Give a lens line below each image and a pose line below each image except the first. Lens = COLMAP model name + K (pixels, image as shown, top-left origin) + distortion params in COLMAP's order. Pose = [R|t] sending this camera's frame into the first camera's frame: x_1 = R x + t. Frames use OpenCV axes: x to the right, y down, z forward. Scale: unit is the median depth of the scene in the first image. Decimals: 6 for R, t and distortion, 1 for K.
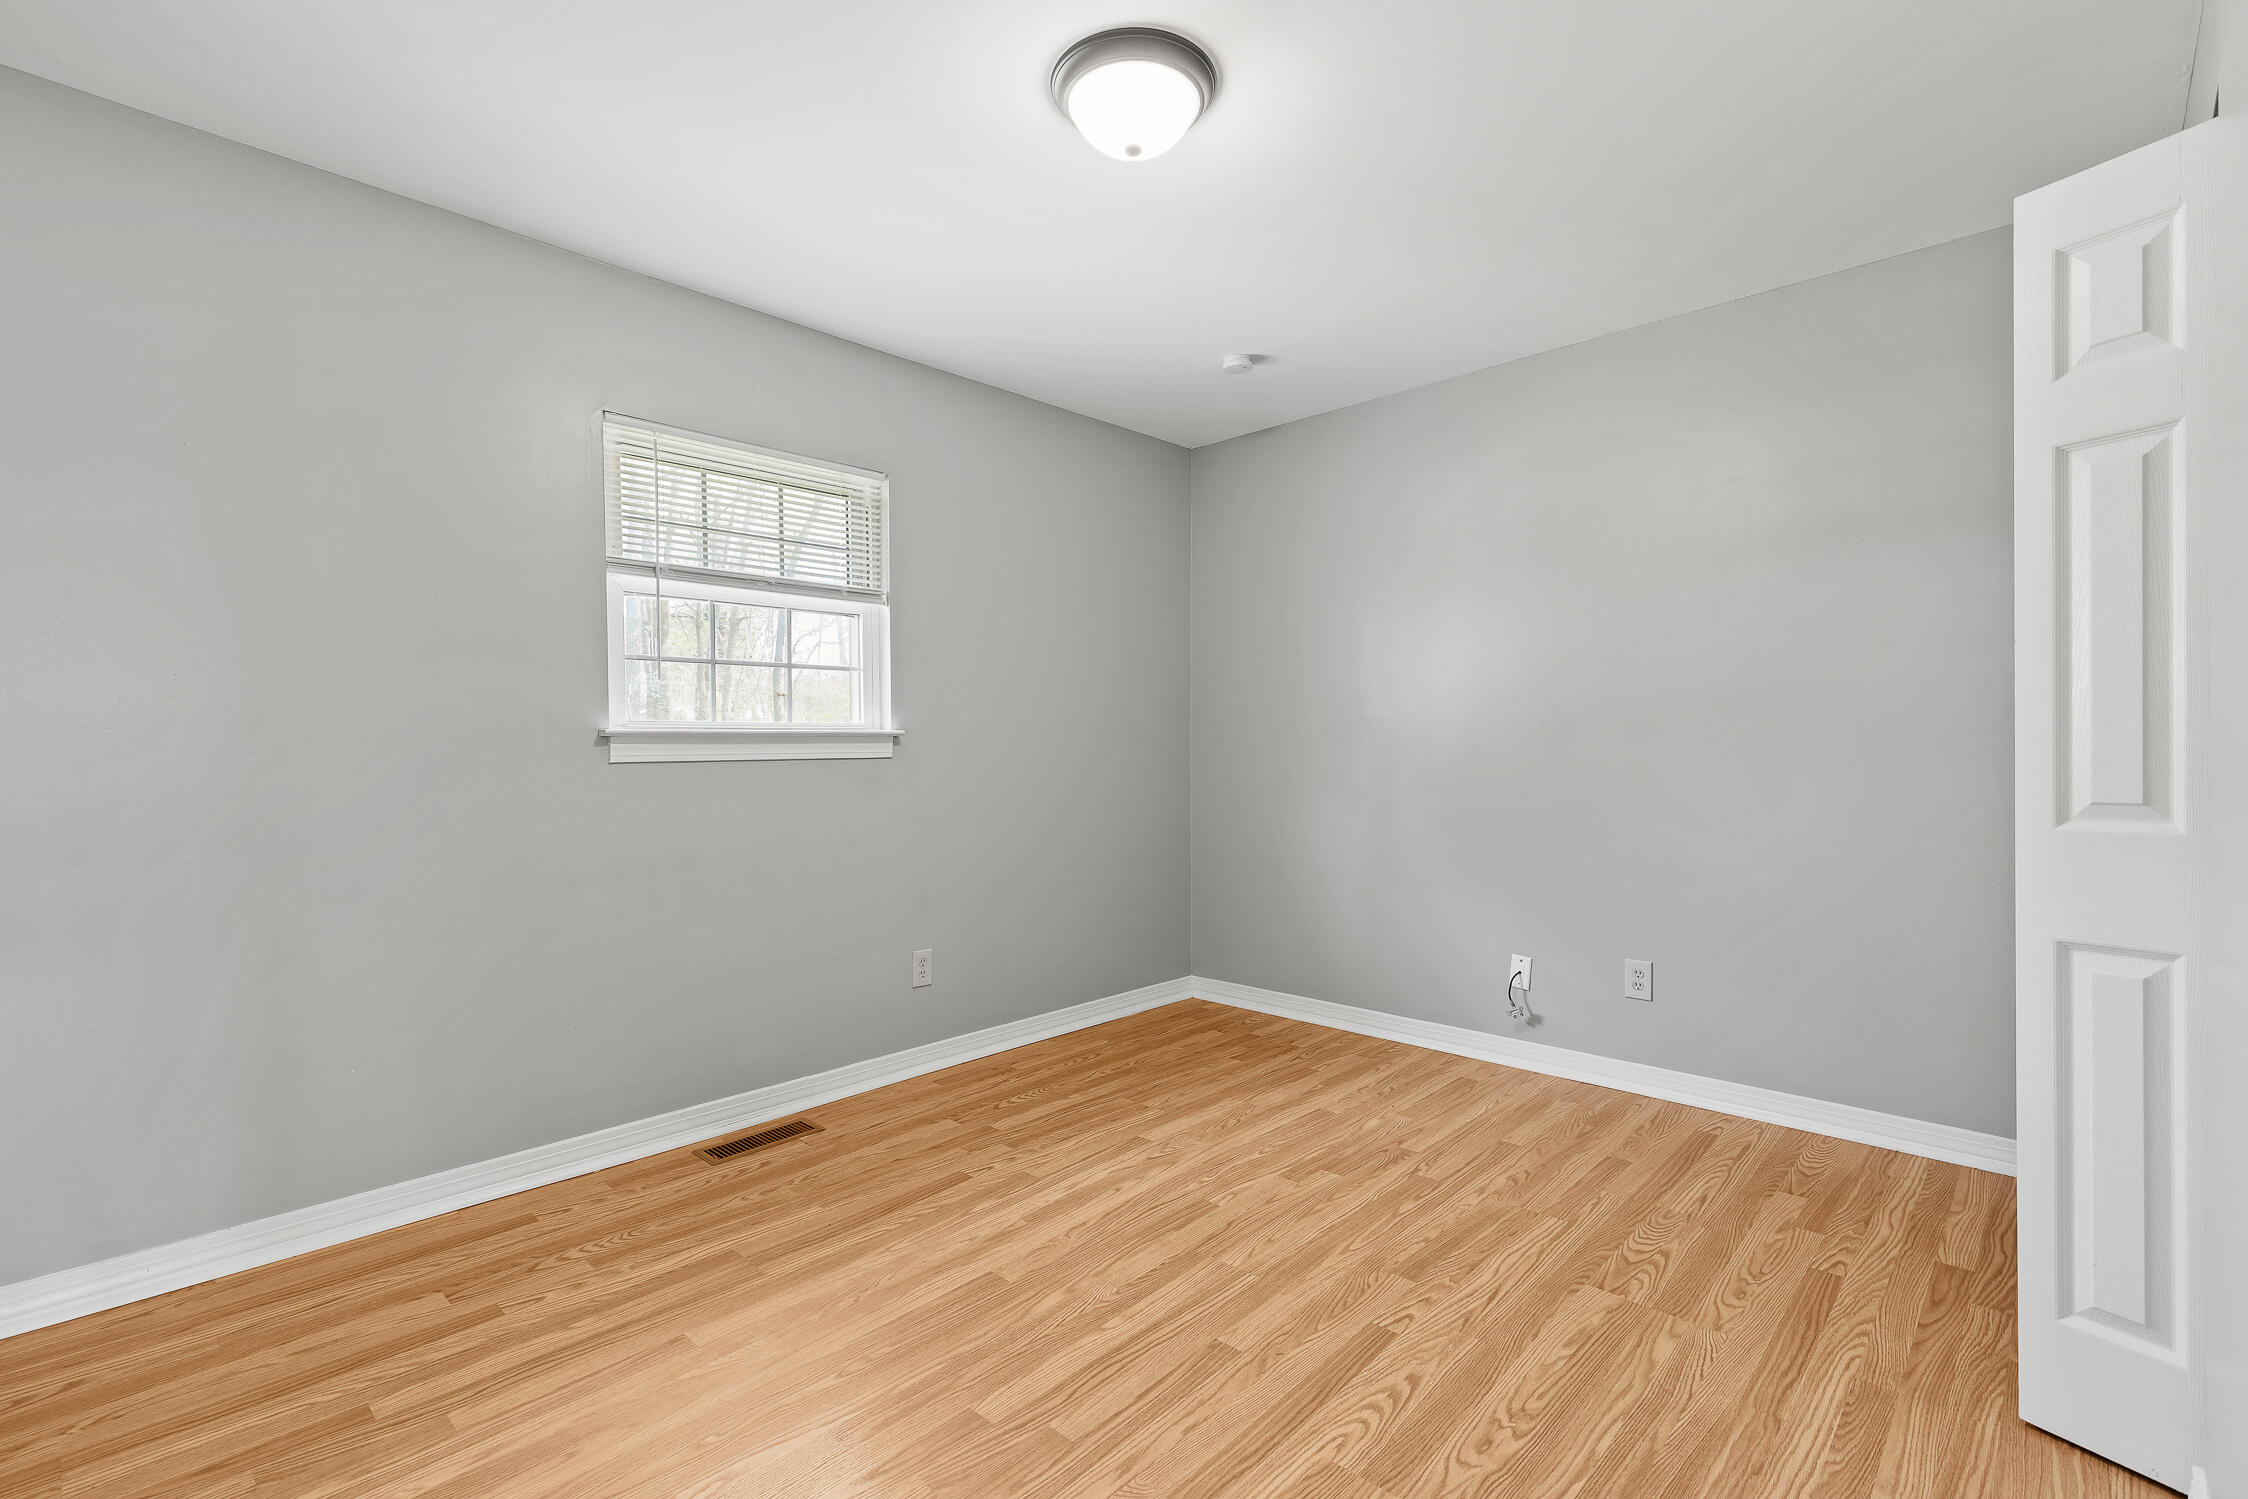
lens RADIAL K [[1035.6, 0, 1120.8], [0, 1035.6, 735.6], [0, 0, 1]] dist [0.004169, 0.000148]
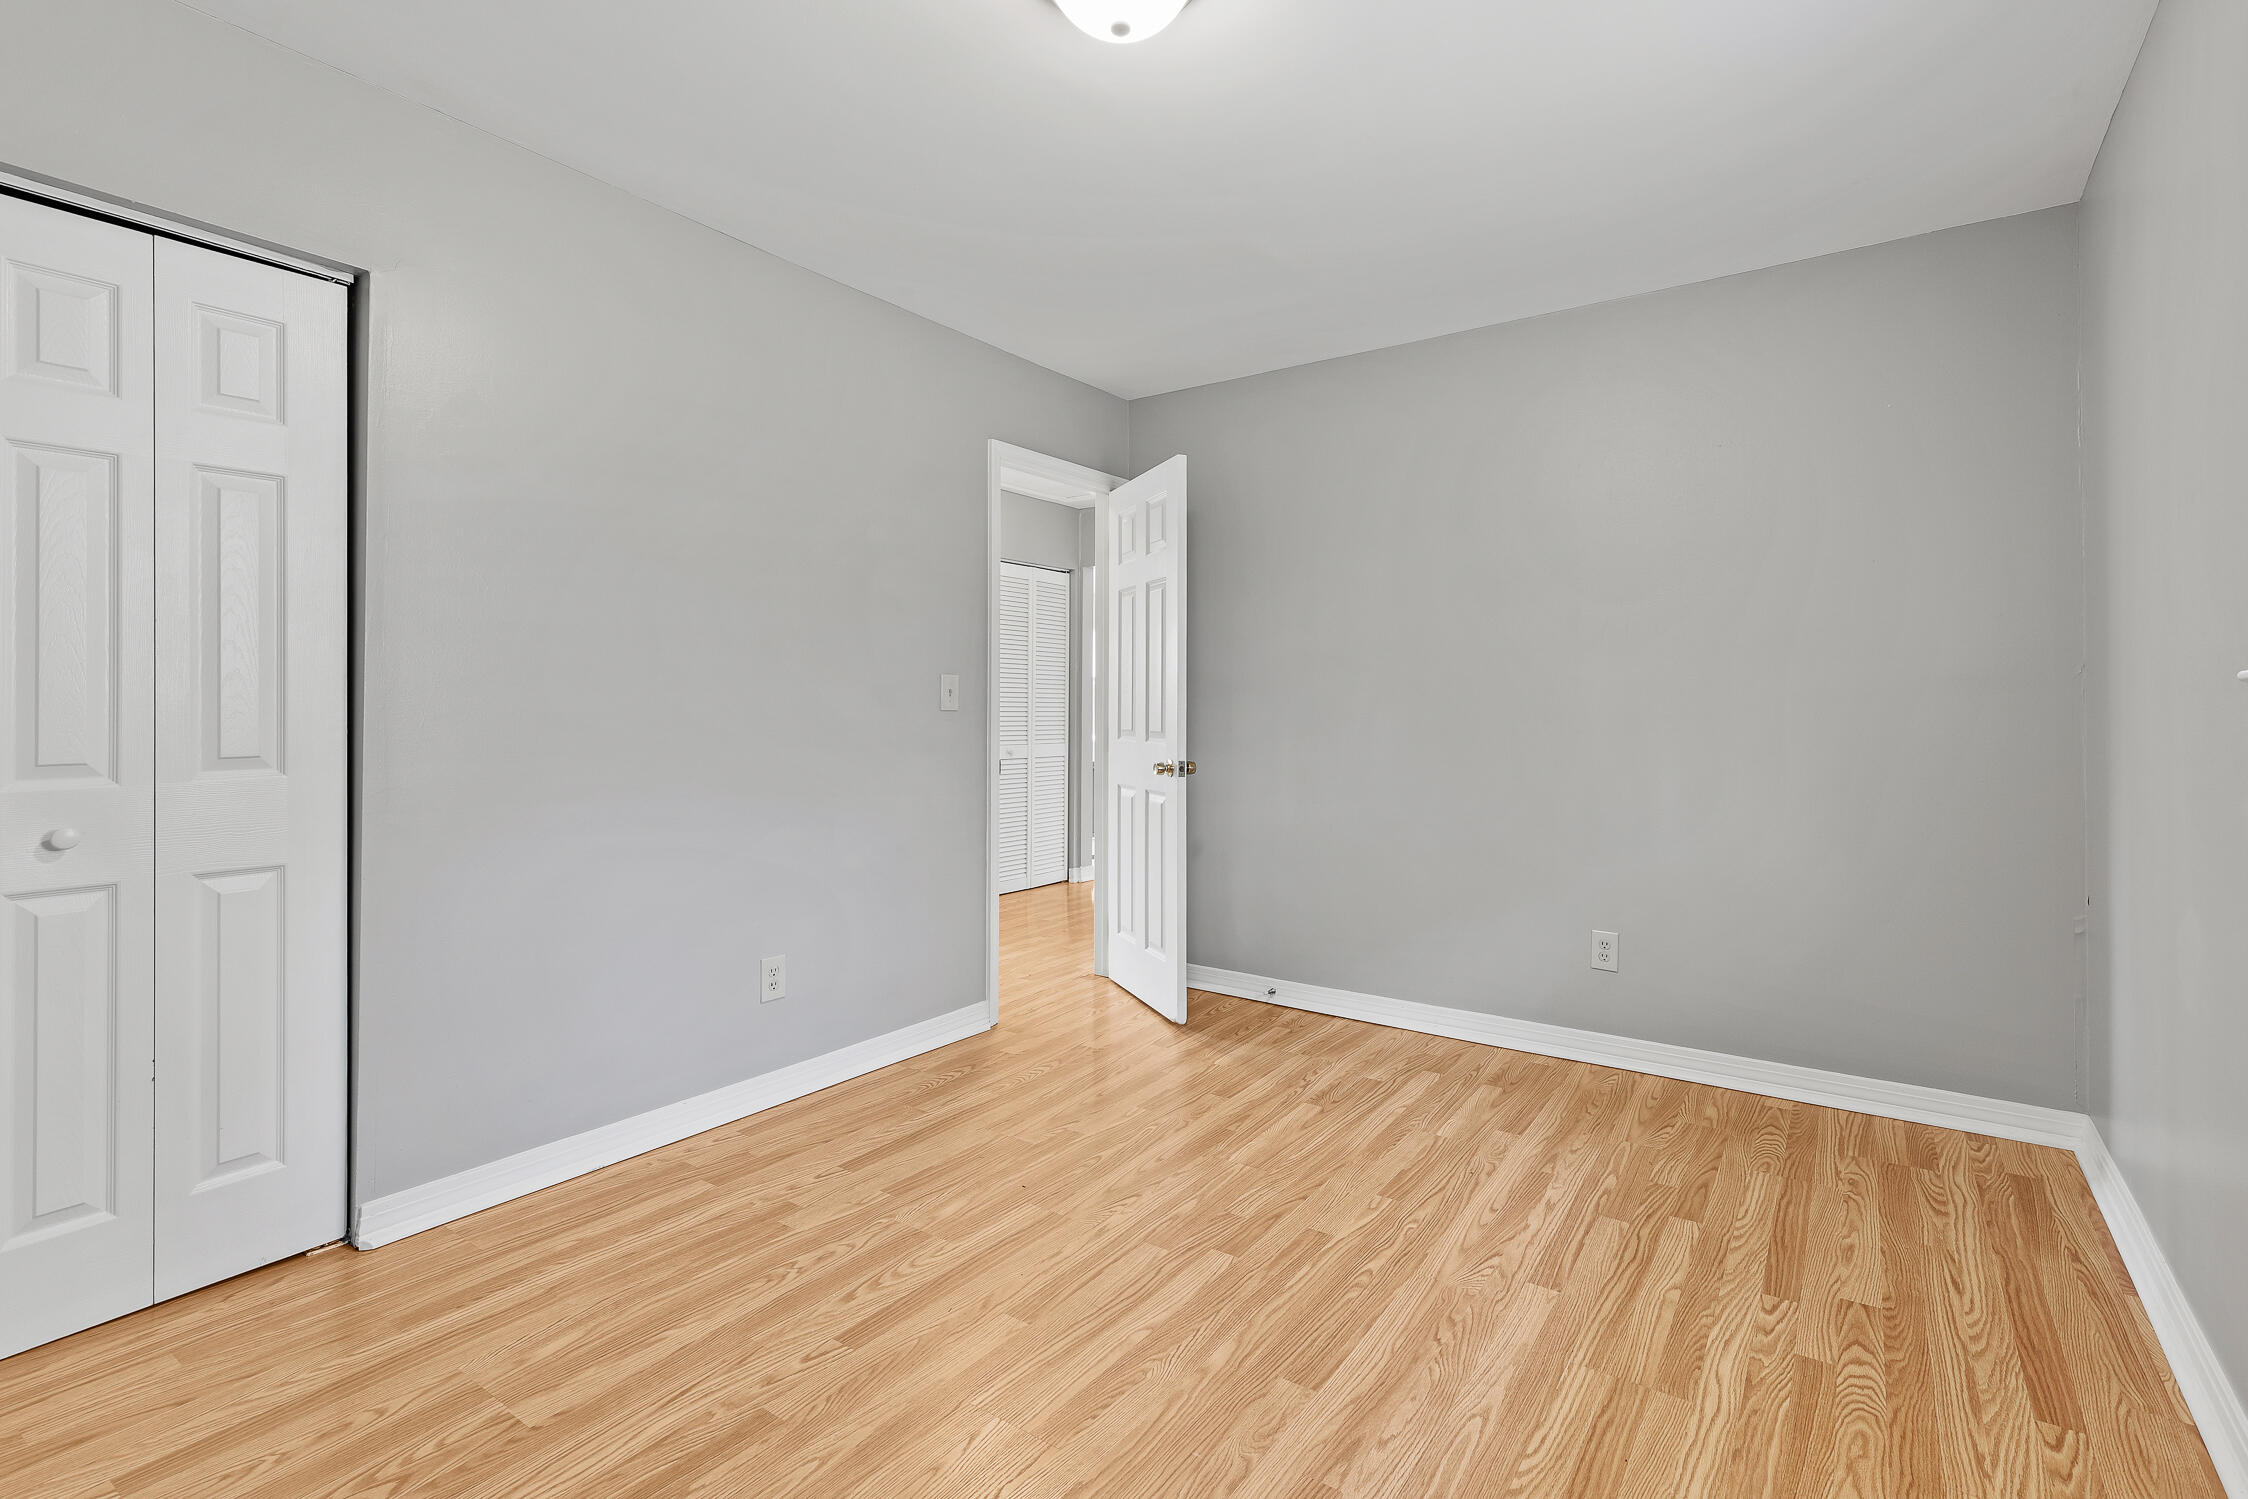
lens RADIAL K [[1058.3, 0, 1124.7], [0, 1058.3, 712.6], [0, 0, 1]] dist [-0.047450, 0.000007]
pose [[-0.990992, 0.000022, -0.133919, 0.132821], [0.001598, 0.999931, -0.011662, 0.025109], [0.133909, -0.011771, -0.990924, 1.967009]]
